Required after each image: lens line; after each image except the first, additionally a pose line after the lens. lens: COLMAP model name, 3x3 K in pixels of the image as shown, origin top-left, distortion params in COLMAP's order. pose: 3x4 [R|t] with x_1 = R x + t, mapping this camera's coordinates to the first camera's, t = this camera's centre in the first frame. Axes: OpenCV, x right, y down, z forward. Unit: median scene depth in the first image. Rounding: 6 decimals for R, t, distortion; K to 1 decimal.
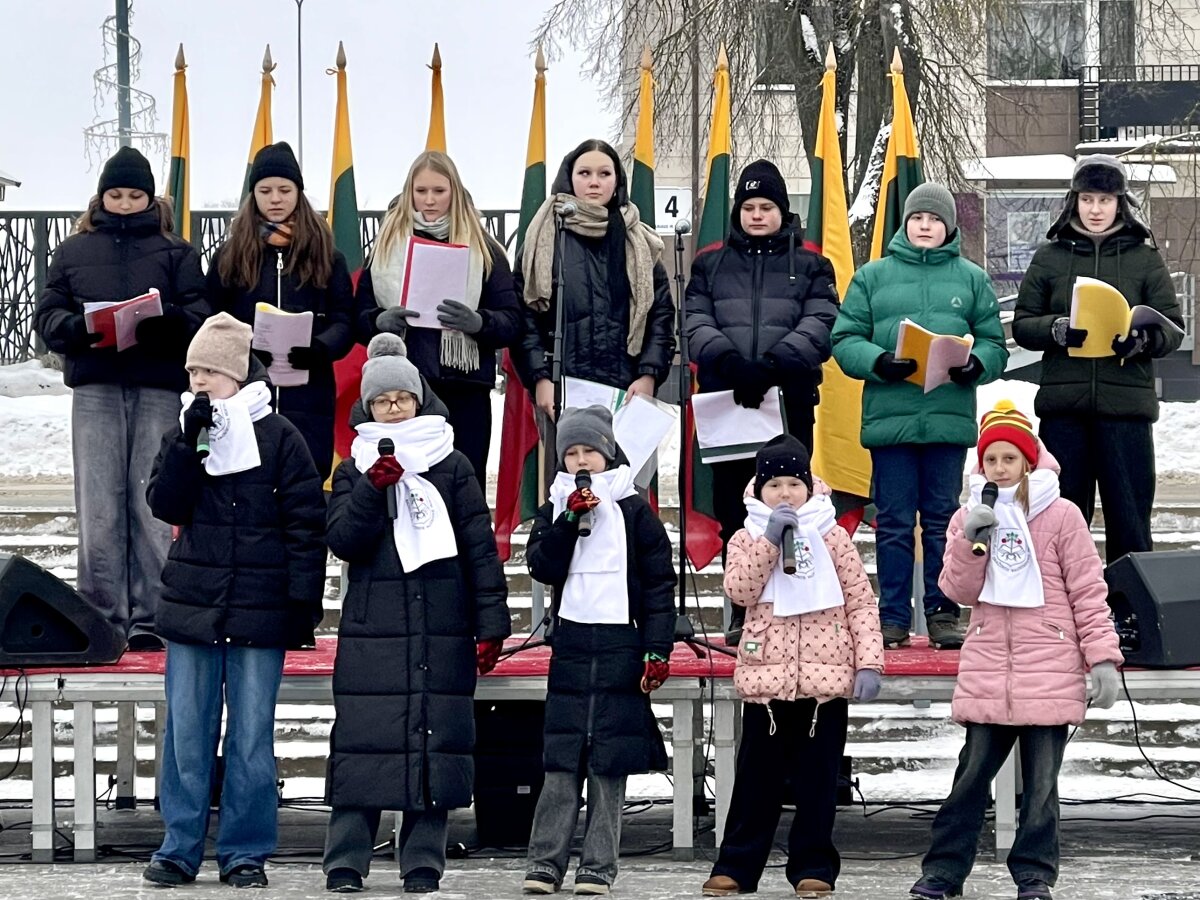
lens RADIAL K [[3872.0, 0, 600.0], [0, 3872.0, 450.0], [0, 0, 1]] dist [-0.063183, 0.521479]
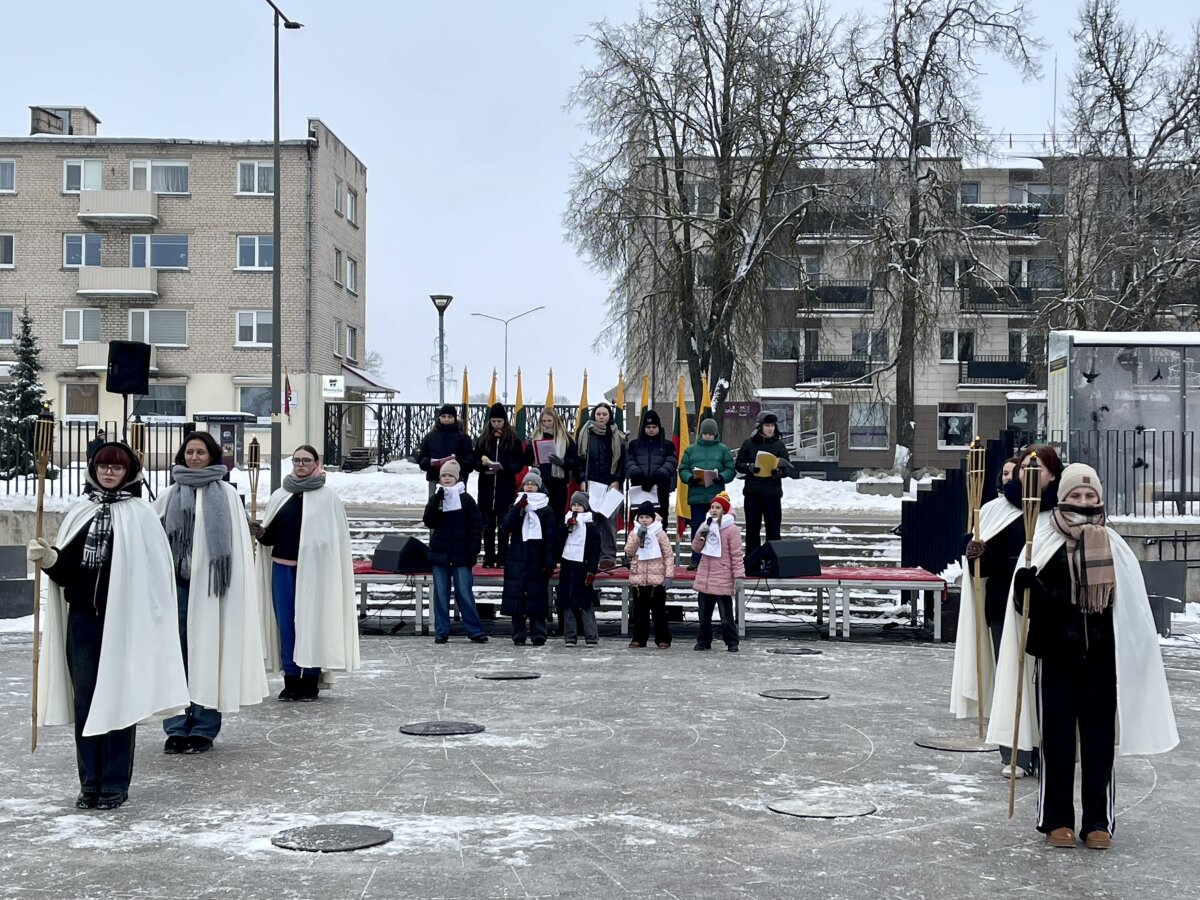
lens RADIAL K [[1789.3, 0, 600.0], [0, 1789.3, 450.0], [0, 0, 1]] dist [-0.002851, -0.374518]
pose [[0.999633, 0.011005, -0.024769, 0.032222], [-0.011424, 0.999793, -0.016835, -0.018795], [0.024578, 0.017112, 0.999551, -0.403054]]
